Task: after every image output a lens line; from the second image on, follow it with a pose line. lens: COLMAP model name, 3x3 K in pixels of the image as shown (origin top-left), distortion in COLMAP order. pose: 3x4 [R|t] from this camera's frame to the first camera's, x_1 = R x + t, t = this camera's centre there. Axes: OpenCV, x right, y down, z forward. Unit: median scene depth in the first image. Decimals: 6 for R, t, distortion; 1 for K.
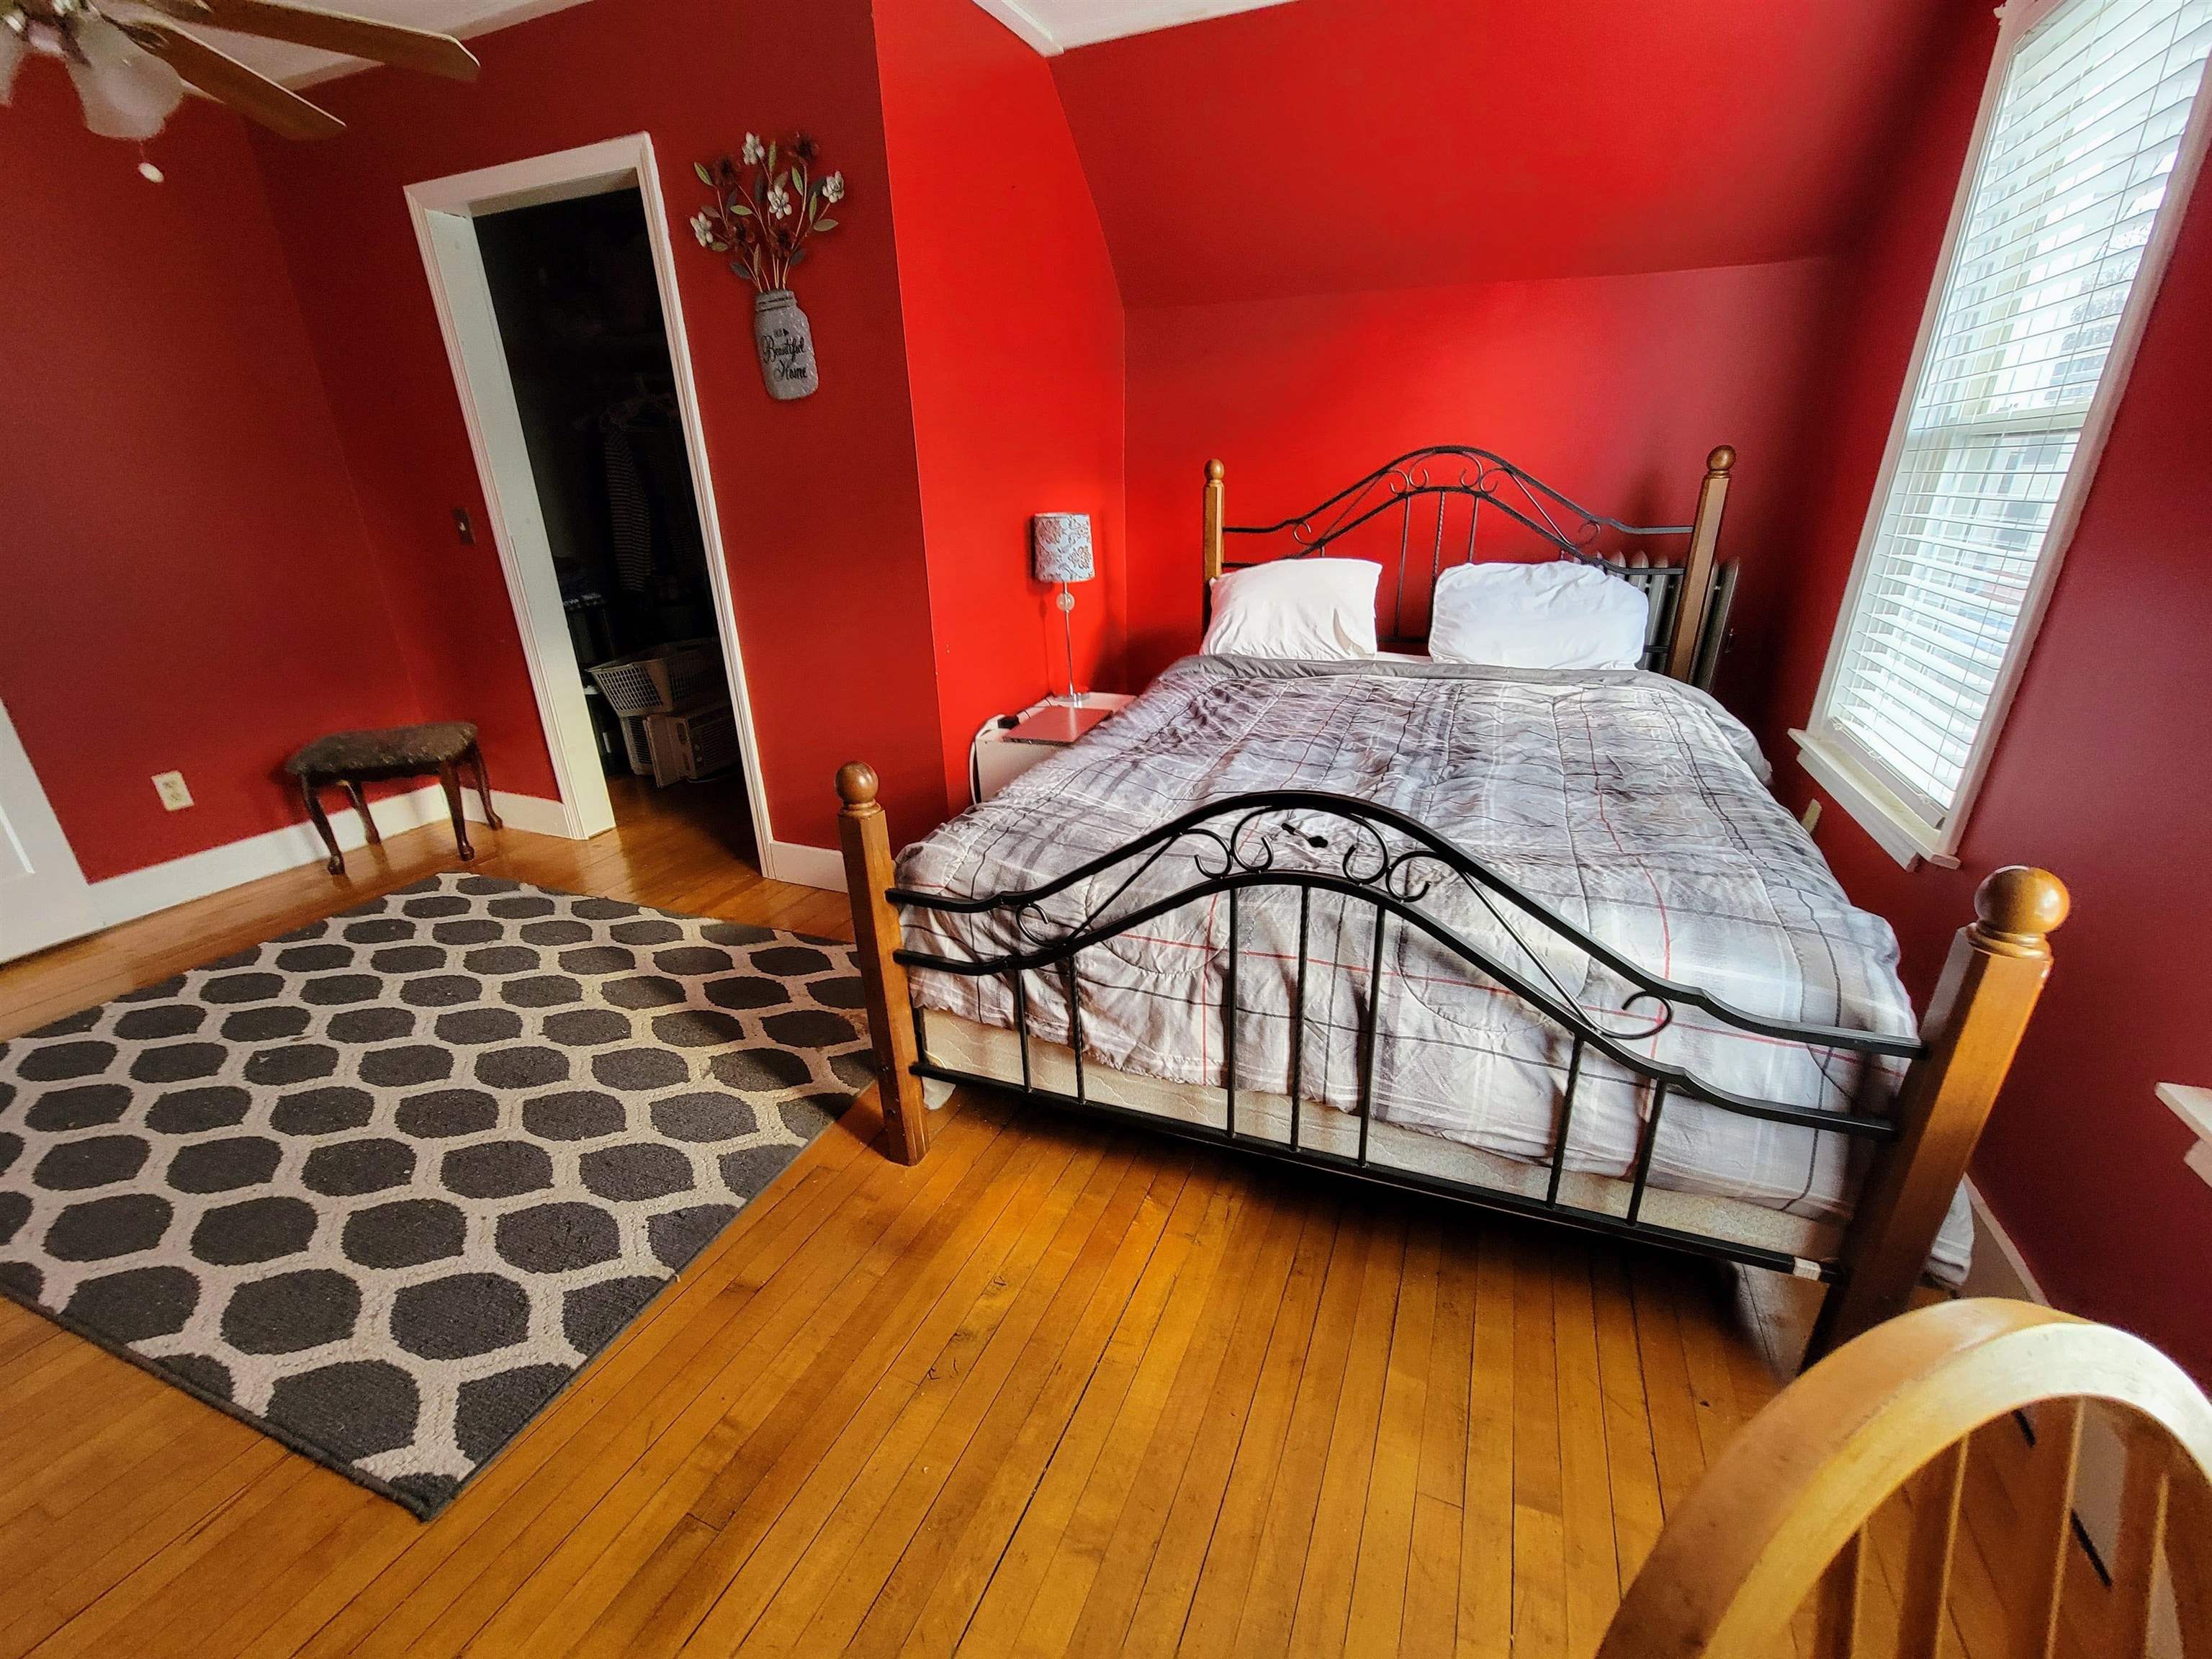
lens RADIAL K [[929.9, 0, 1099.4], [0, 929.9, 824.7], [0, 0, 1]] dist [0.025428, 0.000079]
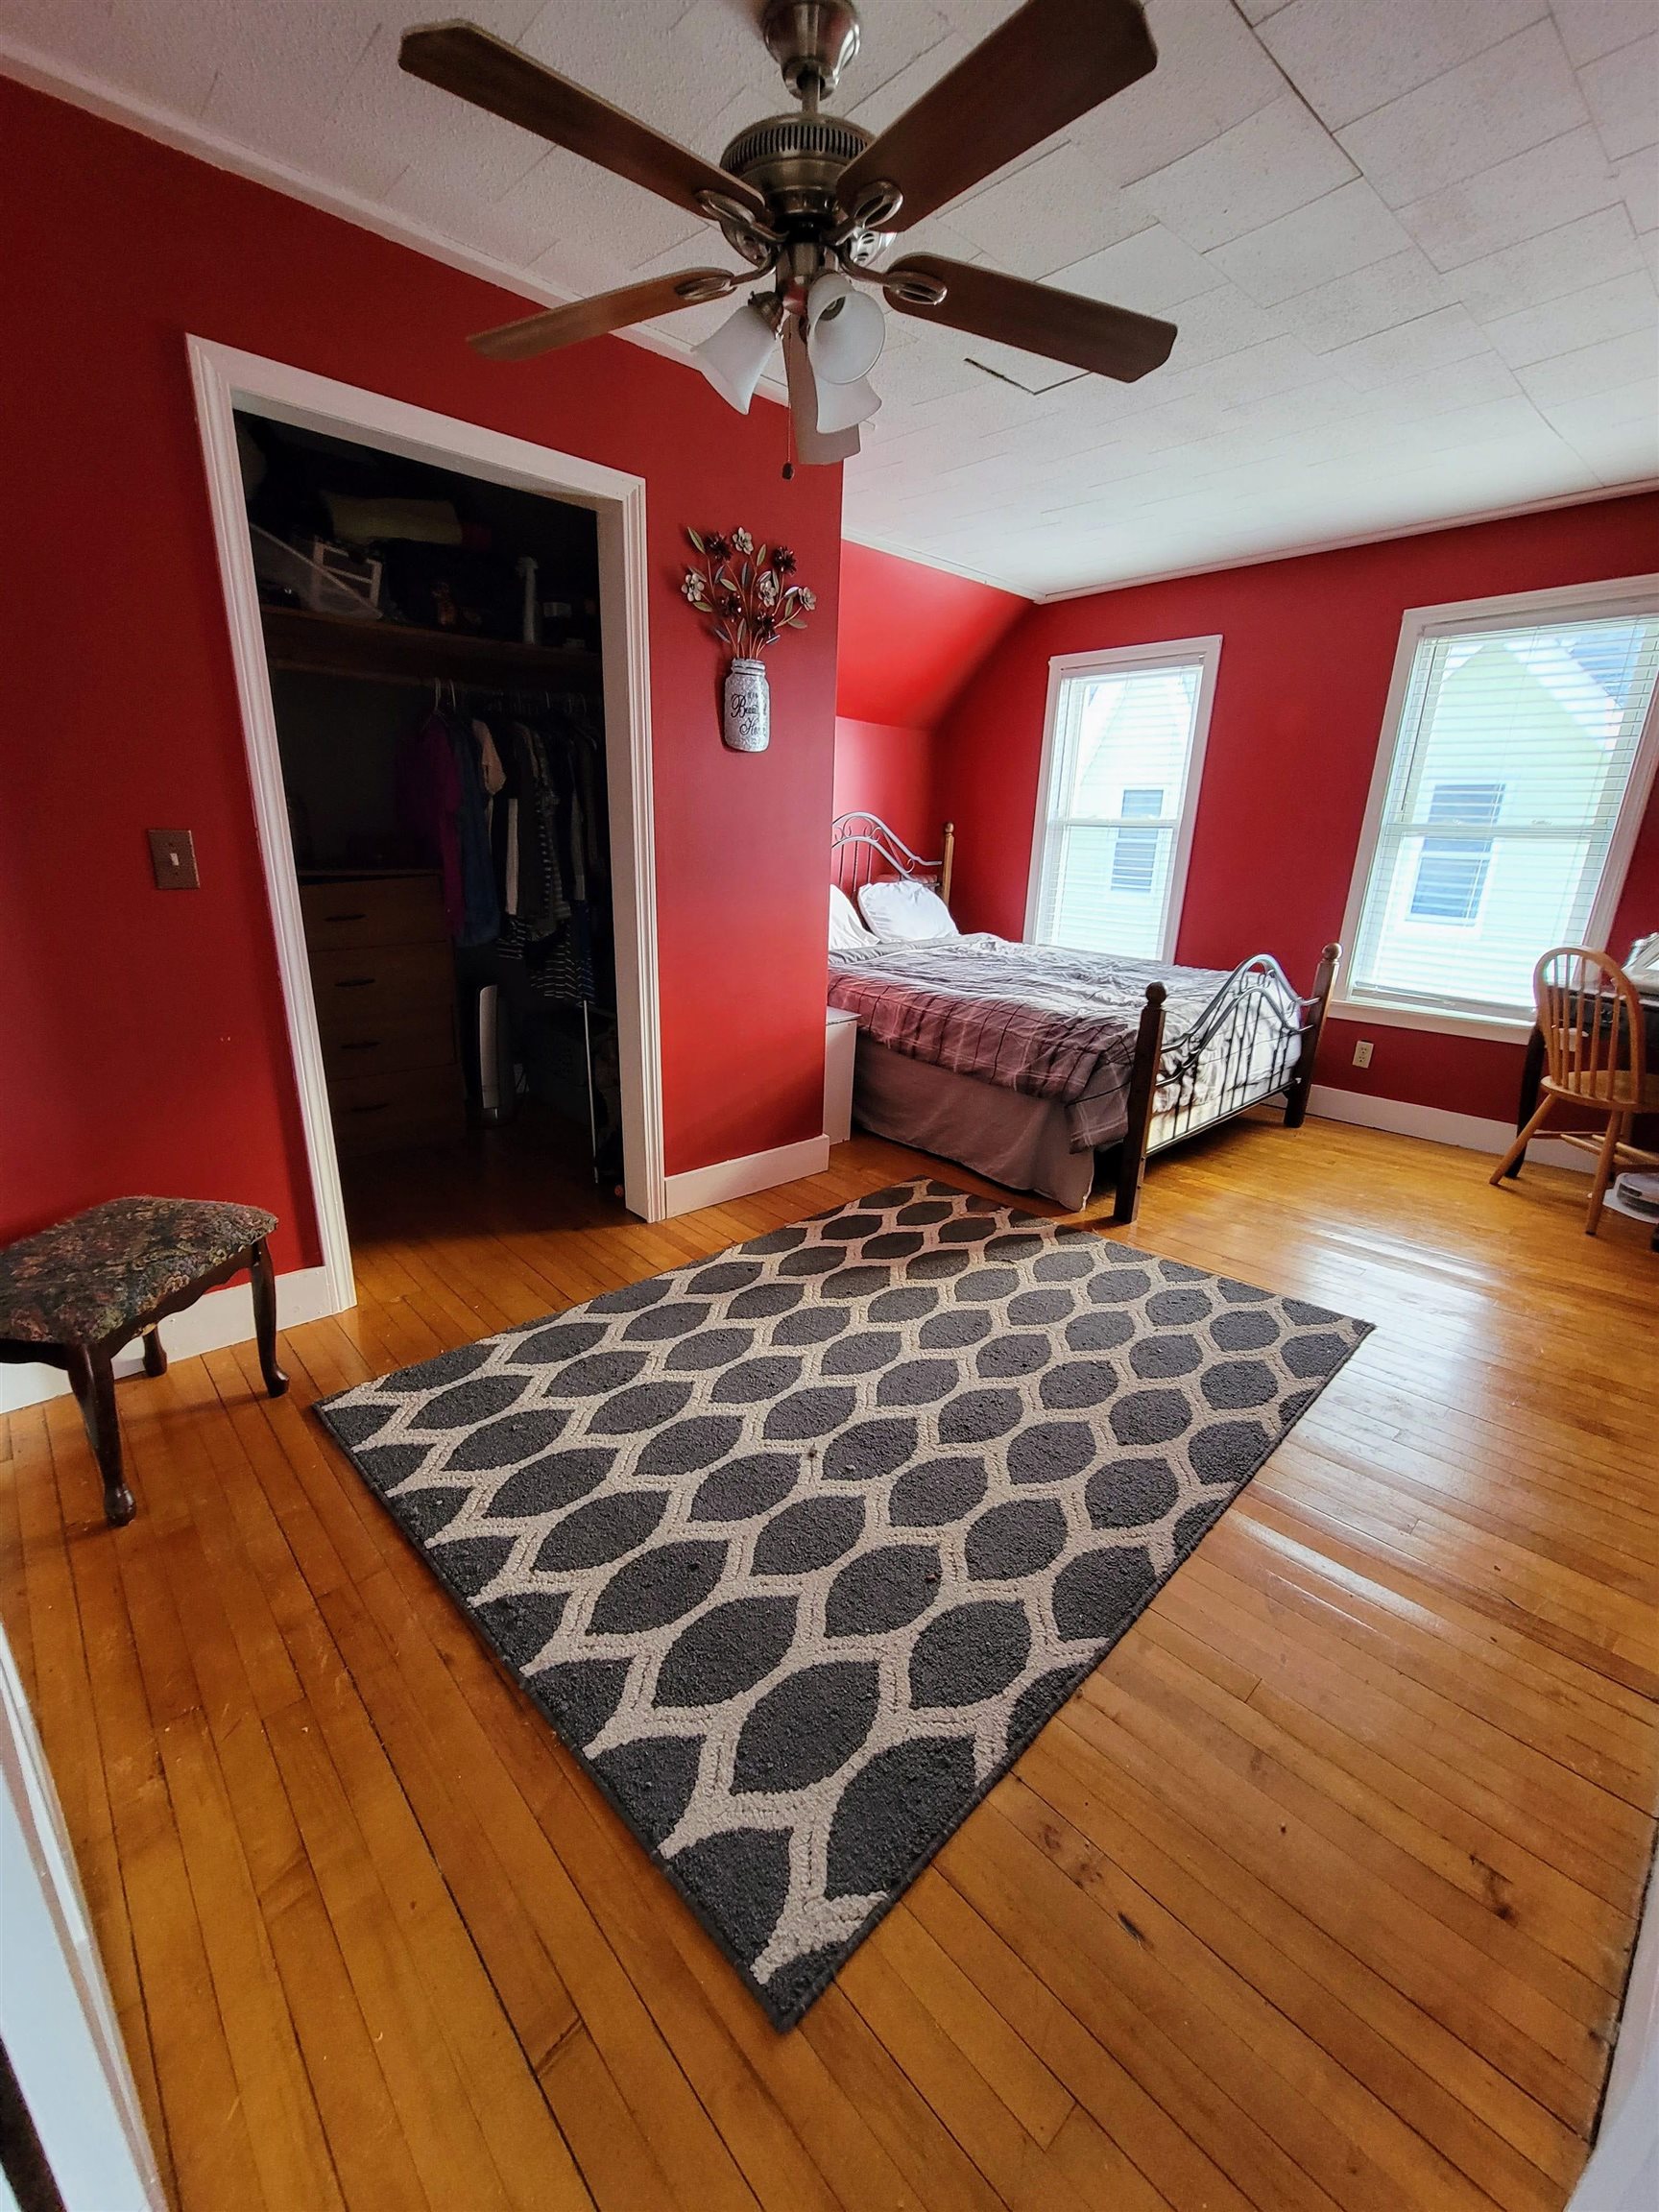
lens RADIAL K [[892.9, 0, 829.5], [0, 892.9, 1106.0], [0, 0, 1]] dist [-0.002010, -0.000181]
pose [[0.388430, -0.231987, 0.891798, -1.377915], [0.279763, 0.951799, 0.125742, -0.154801], [-0.877983, 0.200650, 0.434609, 0.537728]]
